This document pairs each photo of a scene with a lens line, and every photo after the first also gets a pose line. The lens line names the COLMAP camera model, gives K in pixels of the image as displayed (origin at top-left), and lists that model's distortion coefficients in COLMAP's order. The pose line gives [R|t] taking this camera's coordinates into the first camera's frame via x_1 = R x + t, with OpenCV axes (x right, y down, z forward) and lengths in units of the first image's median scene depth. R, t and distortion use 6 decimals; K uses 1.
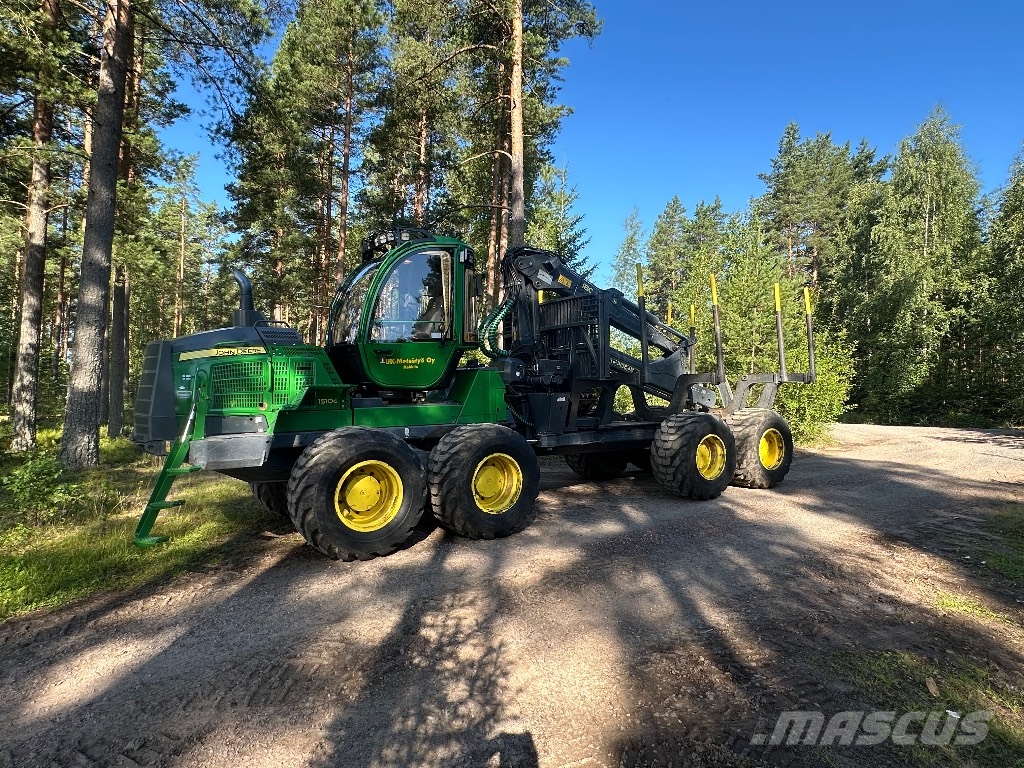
lens RADIAL K [[549.0, 0, 511.1], [0, 549.0, 381.3], [0, 0, 1]] dist [-0.002486, 0.000258]
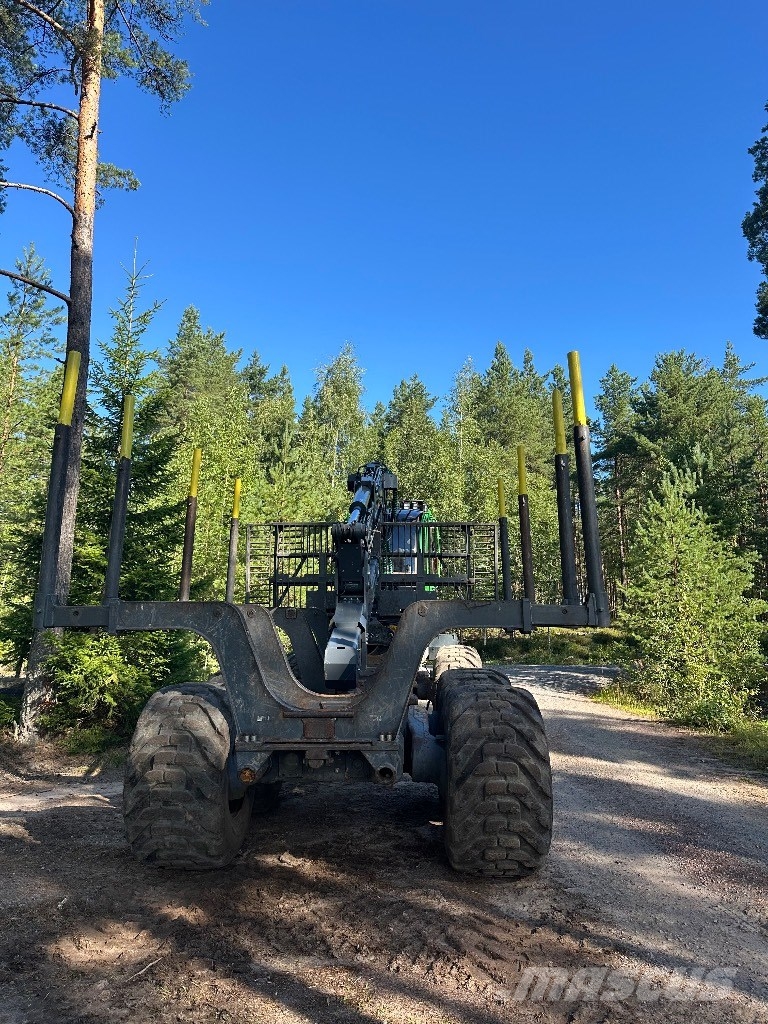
lens RADIAL K [[709.9, 0, 385.1], [0, 709.9, 507.7], [0, 0, 1]] dist [0.052295, -0.044877]
pose [[0.626965, 0.130628, 0.768017, -0.197714], [-0.017357, 0.987939, -0.153865, 0.000708], [-0.778854, 0.083138, 0.621671, 0.187192]]
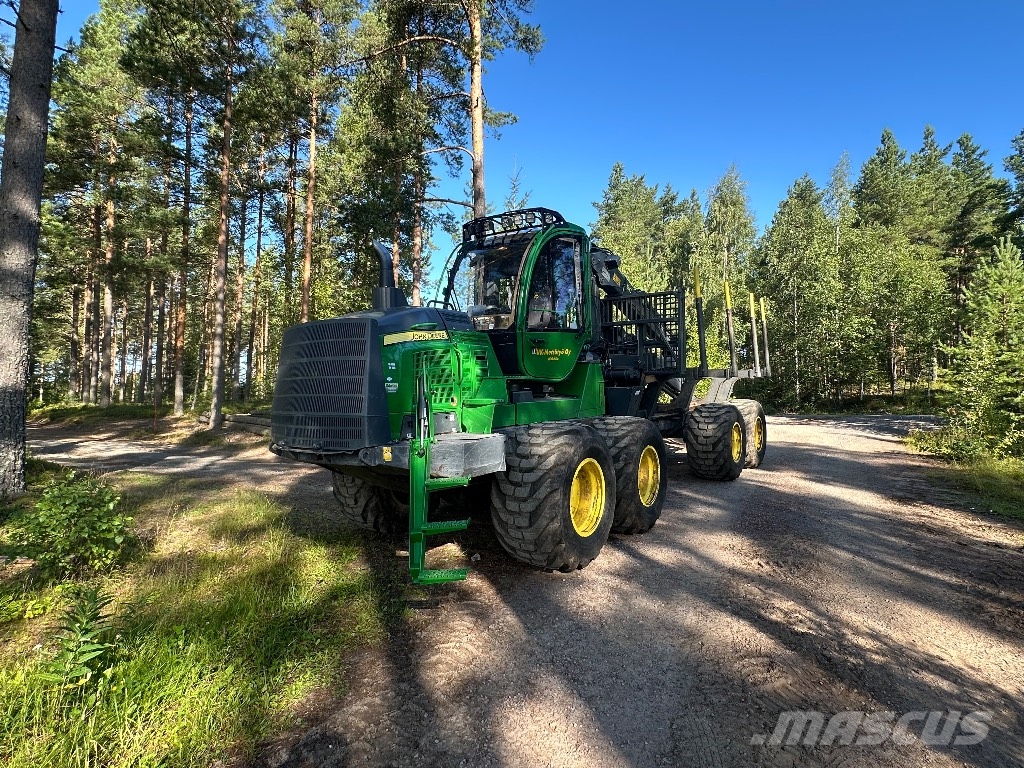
lens RADIAL K [[516.4, 0, 508.8], [0, 516.4, 380.5], [0, 0, 1]] dist [-0.003499, 0.000663]
pose [[0.942057, -0.002766, 0.335442, -0.152853], [0.003581, 0.999992, -0.001810, 0.003565], [-0.335434, 0.002907, 0.942059, 0.053239]]
